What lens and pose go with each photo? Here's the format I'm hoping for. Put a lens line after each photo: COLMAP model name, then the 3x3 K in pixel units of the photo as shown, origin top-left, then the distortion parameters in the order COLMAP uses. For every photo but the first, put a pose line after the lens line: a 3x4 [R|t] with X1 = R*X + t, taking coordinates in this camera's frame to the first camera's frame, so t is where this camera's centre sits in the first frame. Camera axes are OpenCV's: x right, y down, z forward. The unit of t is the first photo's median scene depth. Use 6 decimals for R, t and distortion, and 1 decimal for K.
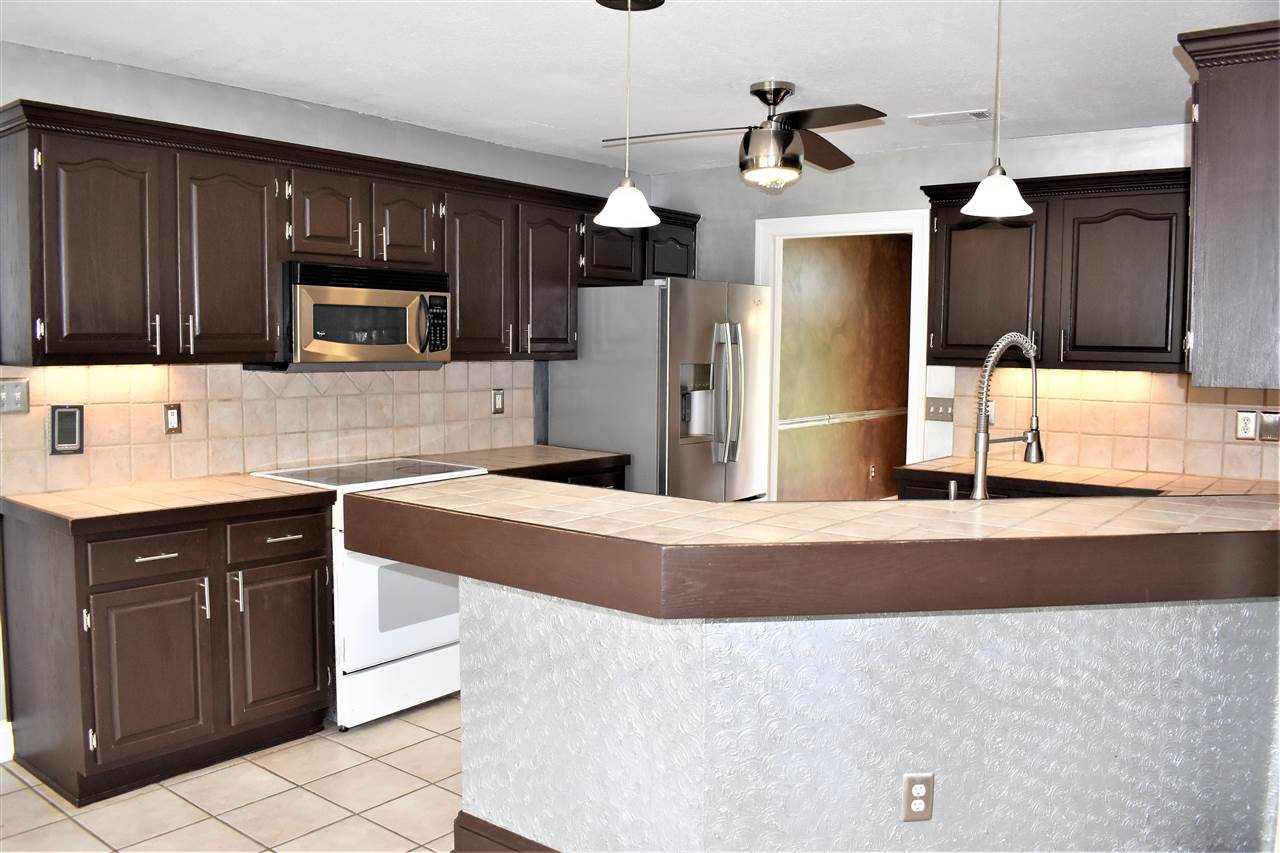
lens RADIAL K [[1007.0, 0, 637.0], [0, 1007.0, 422.9], [0, 0, 1]] dist [-0.088212, 0.011745]
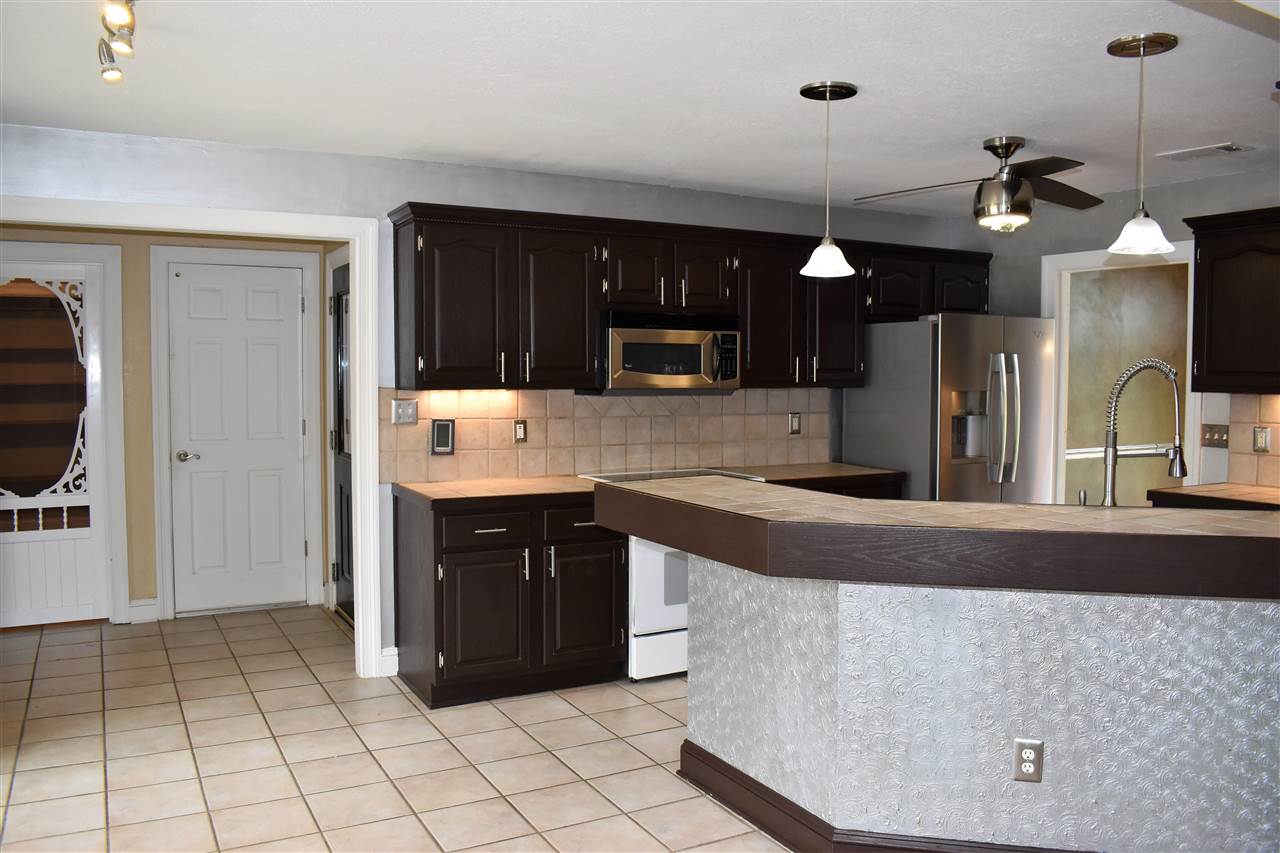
lens RADIAL K [[1007.0, 0, 689.1], [0, 1007.0, 426.0], [0, 0, 1]] dist [-0.088212, 0.011745]
pose [[0.929330, 0.011194, -0.369081, 0.249125], [-0.022031, 0.999441, -0.025161, 0.018793], [0.368593, 0.031514, 0.929057, -0.171126]]
